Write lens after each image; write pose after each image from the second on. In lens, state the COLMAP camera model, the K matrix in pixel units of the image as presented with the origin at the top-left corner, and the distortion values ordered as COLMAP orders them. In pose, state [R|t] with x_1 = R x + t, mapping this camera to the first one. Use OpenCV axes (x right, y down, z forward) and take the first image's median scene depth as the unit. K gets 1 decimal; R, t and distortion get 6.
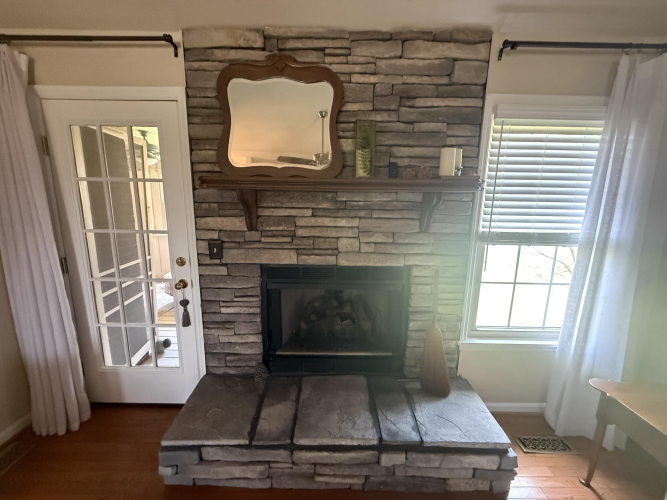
lens RADIAL K [[266.1, 0, 332.3], [0, 266.1, 250.7], [0, 0, 1]] dist [-0.000218, 0.000136]
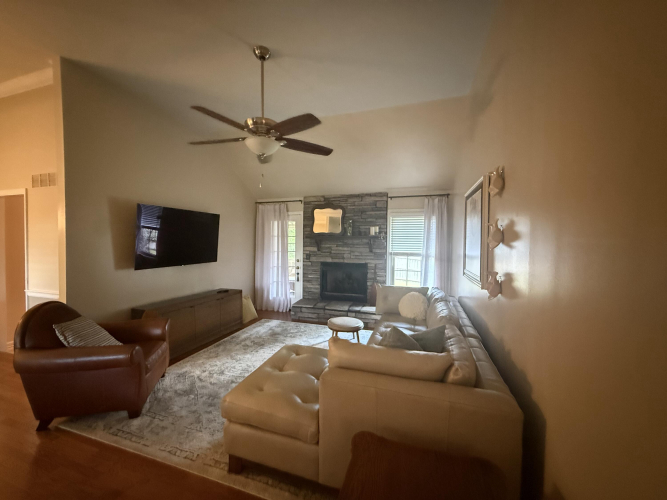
lens RADIAL K [[266.1, 0, 332.3], [0, 266.1, 250.7], [0, 0, 1]] dist [-0.000218, 0.000136]
pose [[0.951020, 0.003769, -0.309108, 0.904460], [-0.050218, 0.988527, -0.142451, 0.392564], [0.305025, 0.150997, 0.940298, -2.113480]]
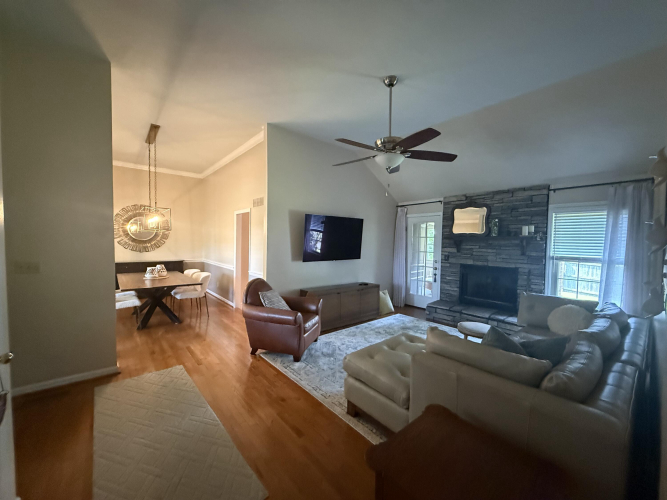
lens RADIAL K [[266.1, 0, 332.3], [0, 266.1, 250.7], [0, 0, 1]] dist [-0.000218, 0.000136]
pose [[0.641410, 0.022974, -0.766854, 1.201647], [-0.142587, 0.985706, -0.089732, 0.414698], [0.753831, 0.166899, 0.635518, -2.217515]]
